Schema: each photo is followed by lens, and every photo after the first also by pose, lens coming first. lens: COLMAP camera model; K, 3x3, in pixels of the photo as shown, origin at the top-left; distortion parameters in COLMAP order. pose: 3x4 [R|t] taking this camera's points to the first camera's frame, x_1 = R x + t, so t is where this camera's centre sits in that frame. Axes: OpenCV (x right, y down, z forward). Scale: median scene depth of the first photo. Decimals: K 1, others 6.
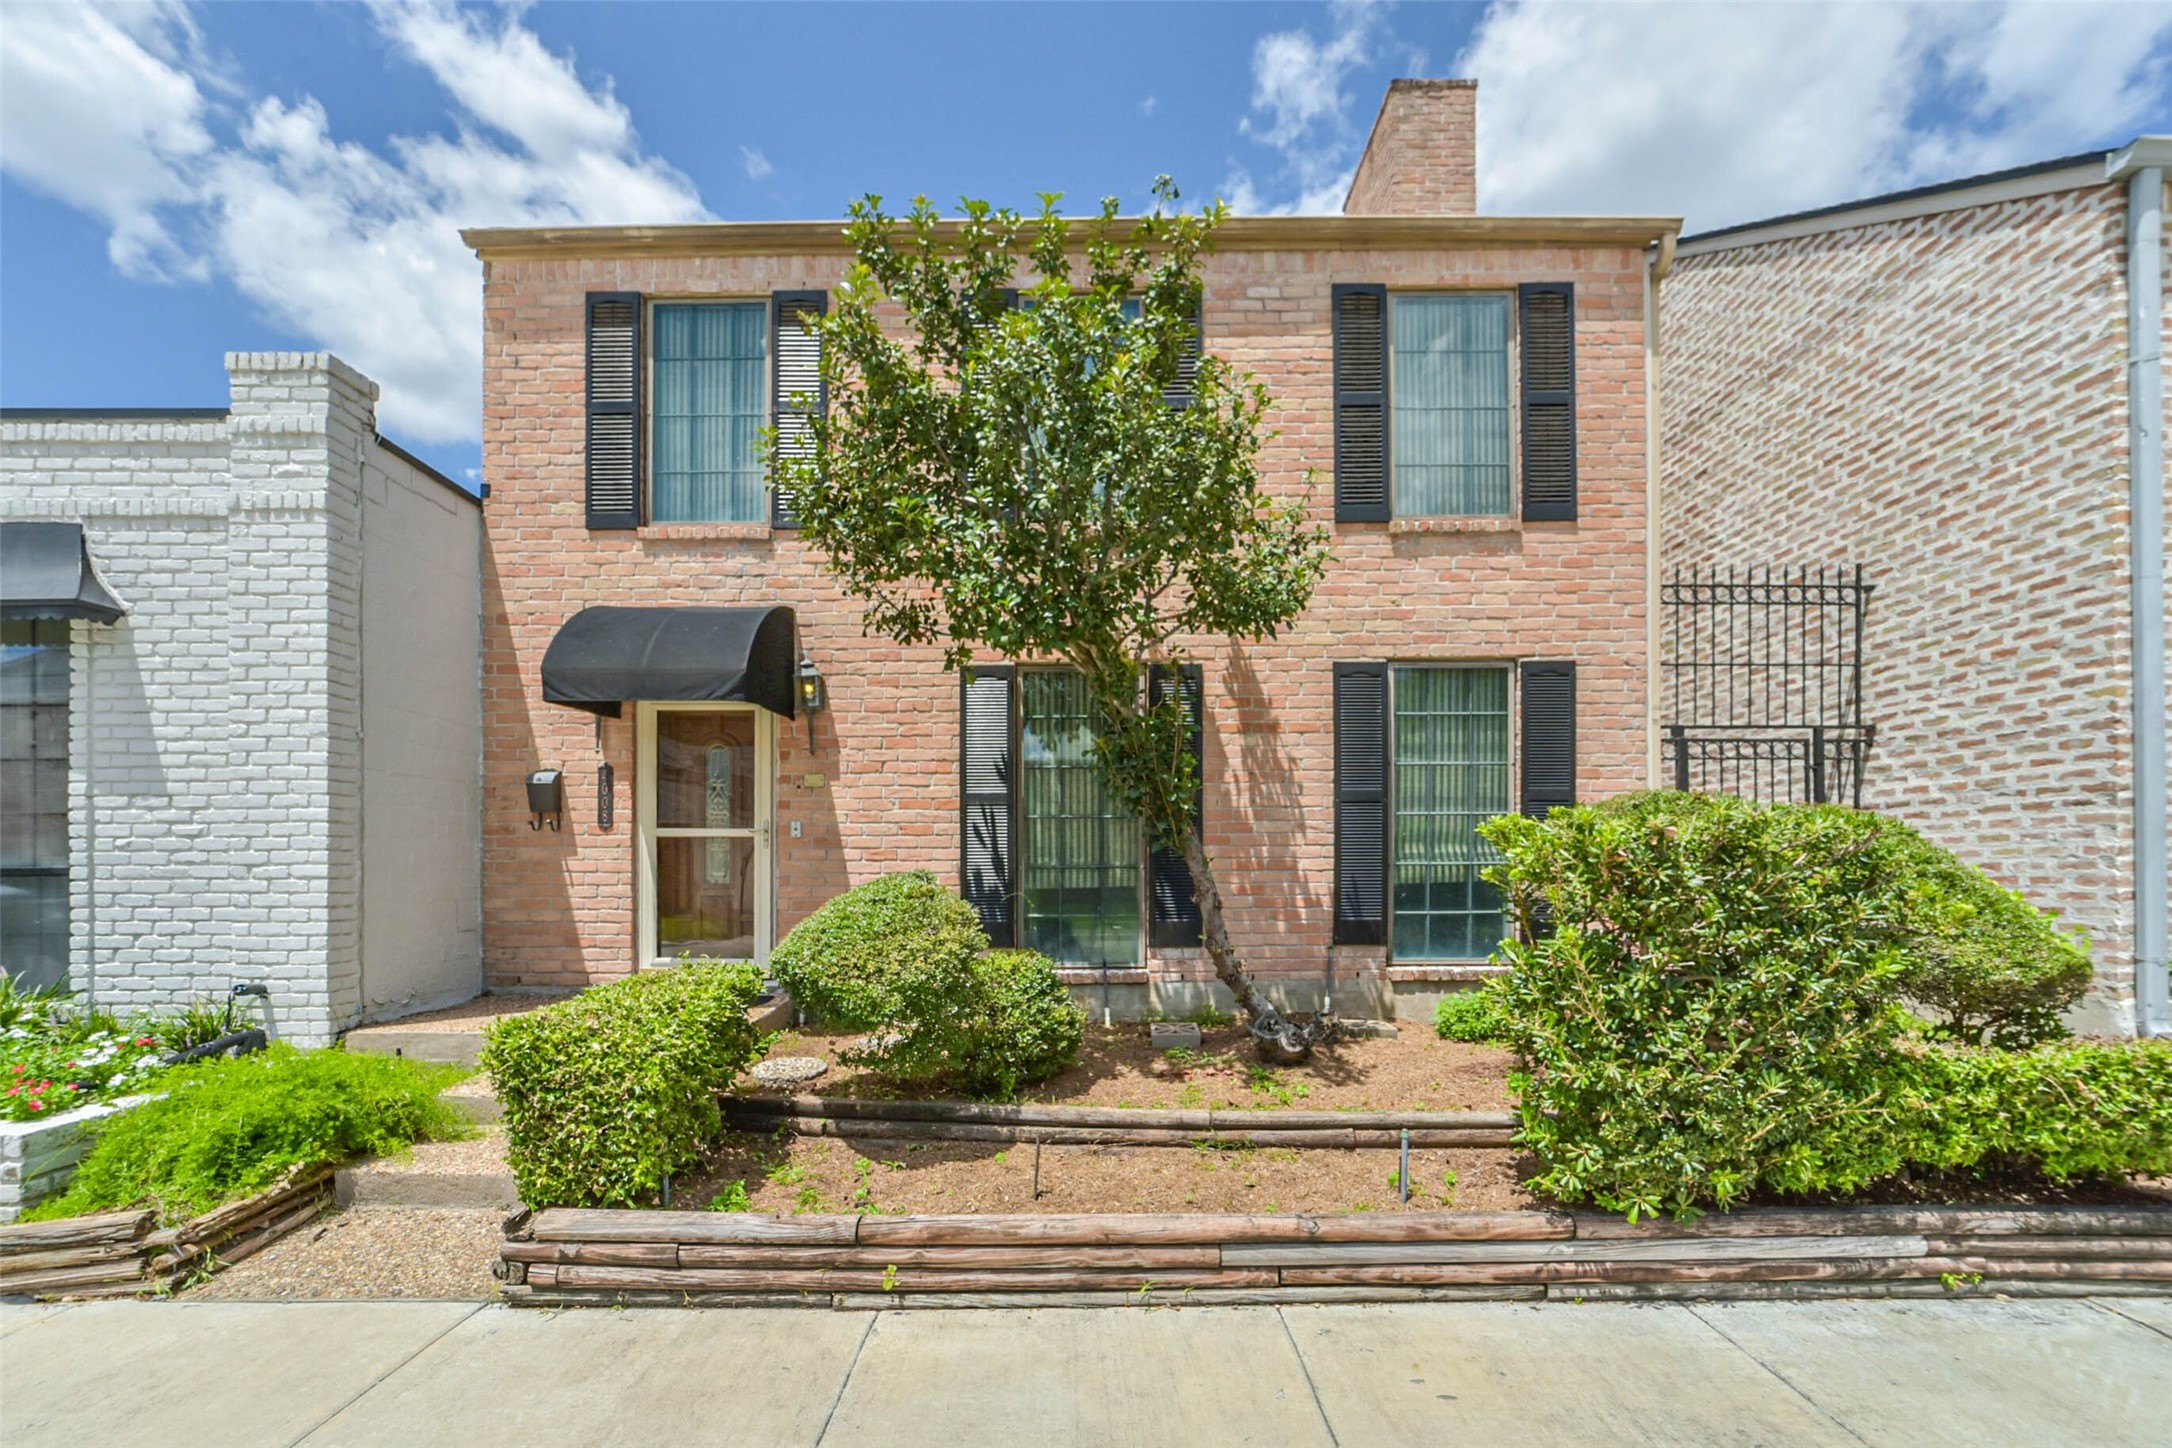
lens RADIAL K [[829.7, 0, 1094.5], [0, 829.7, 861.5], [0, 0, 1]] dist [0.008691, -0.000185]
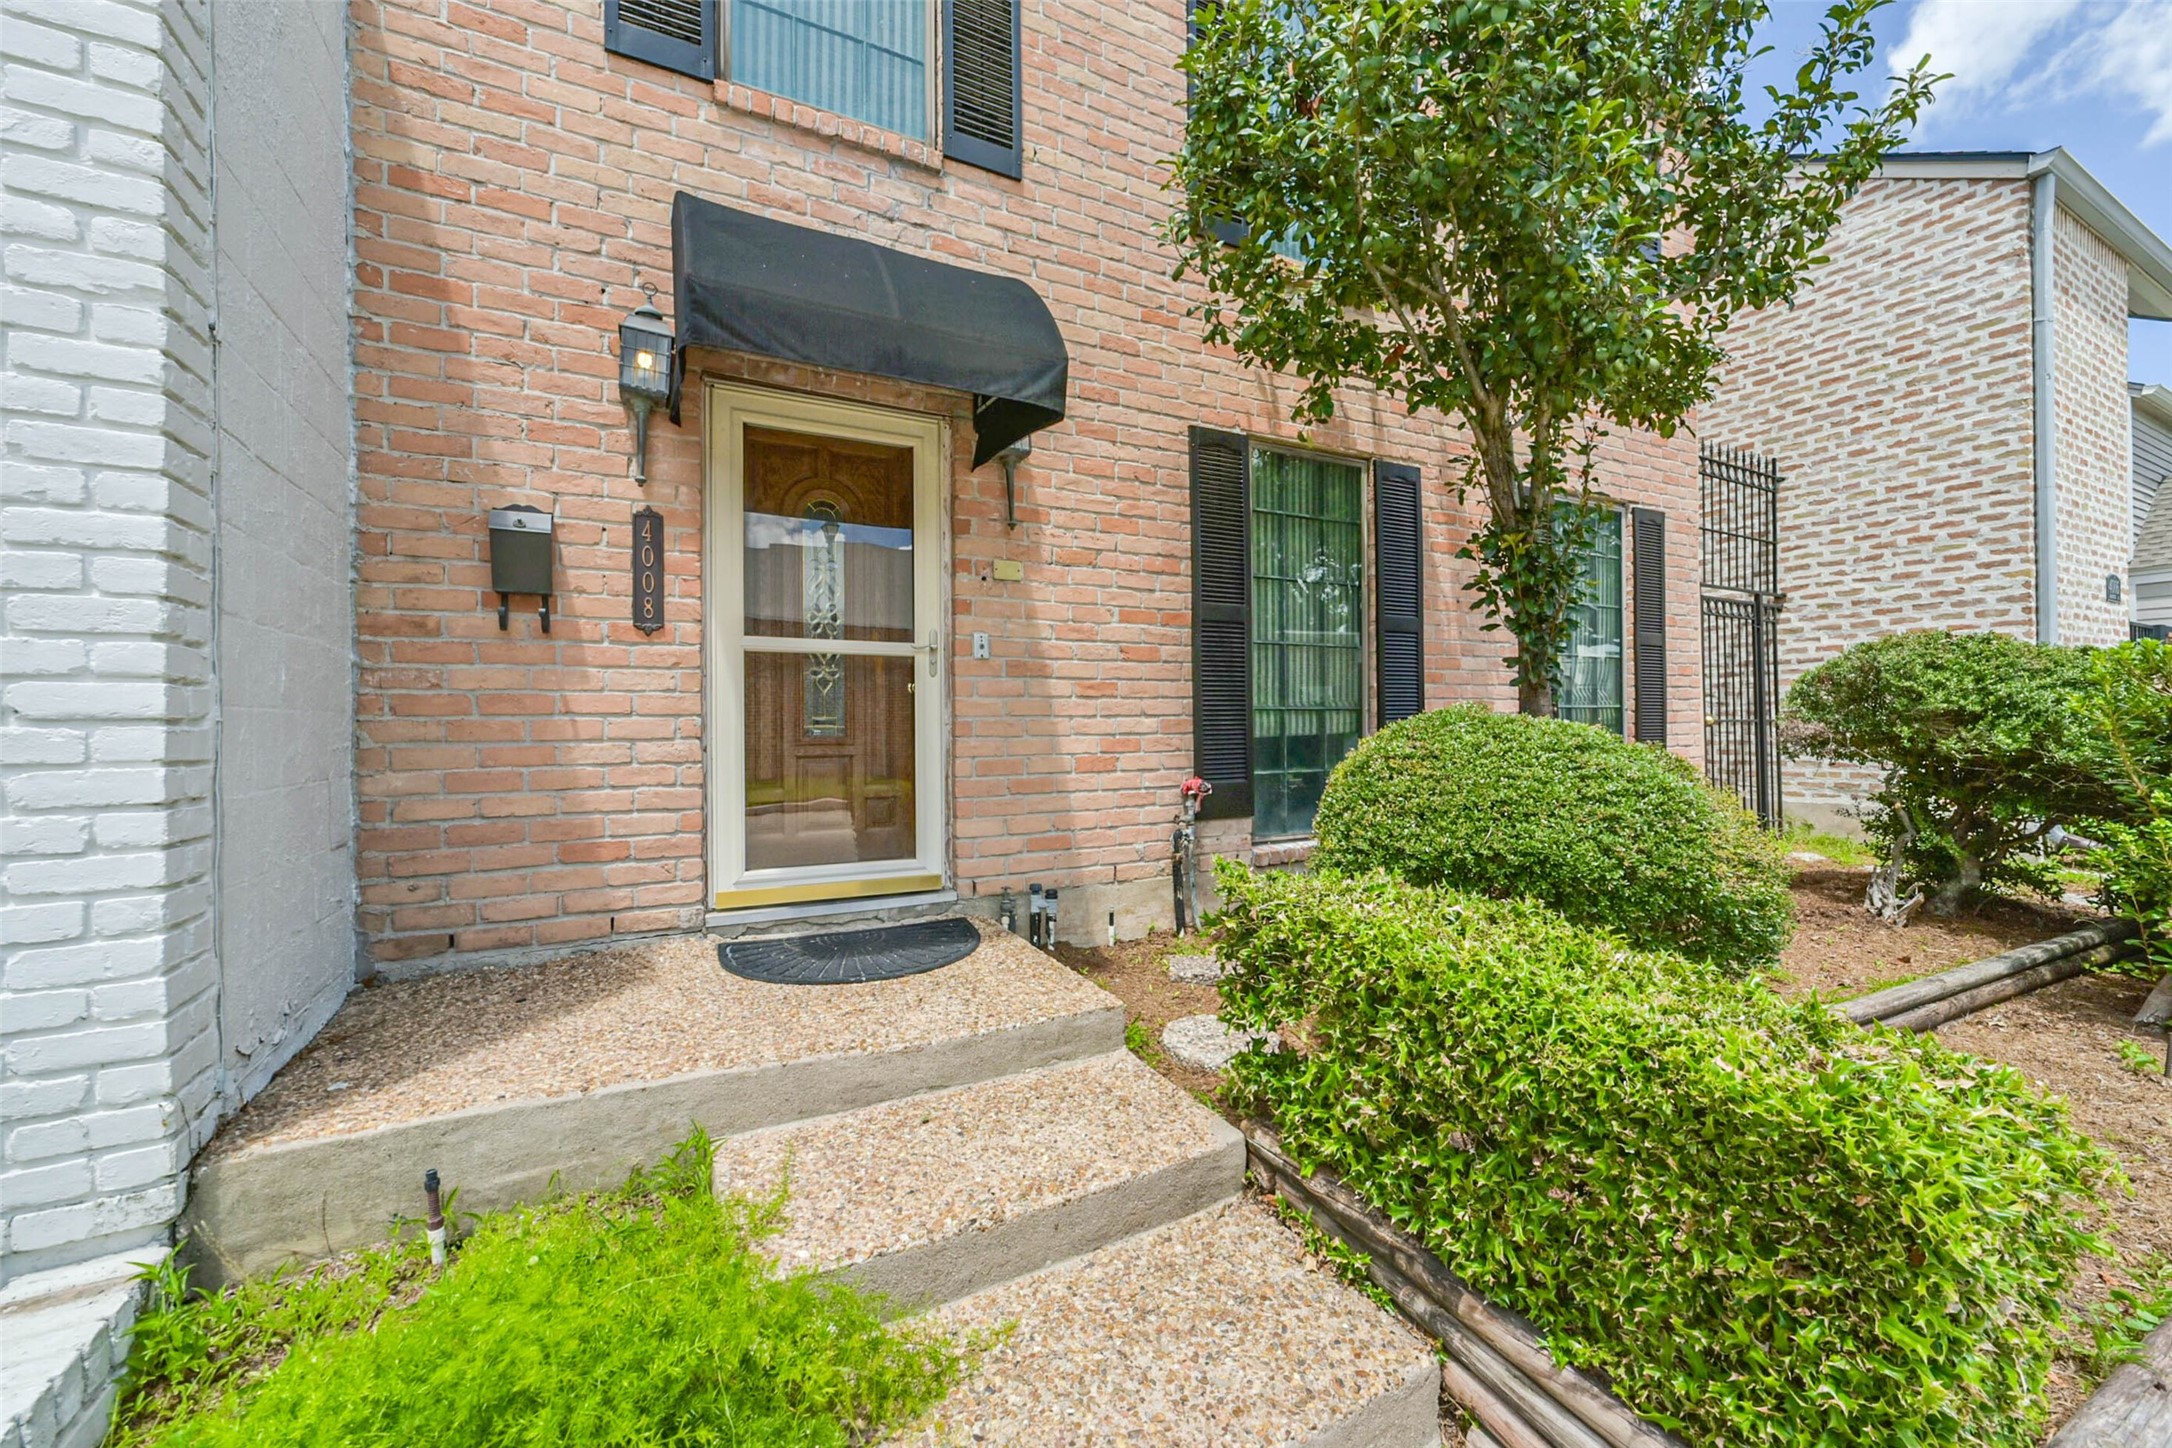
lens RADIAL K [[833.4, 0, 1092.5], [0, 833.4, 718.7], [0, 0, 1]] dist [0.010072, -0.000297]
pose [[0.899539, -0.002180, 0.436835, -0.568098], [0.001992, 0.999998, 0.000888, 0.015210], [-0.436836, 0.000071, 0.899541, 0.403780]]
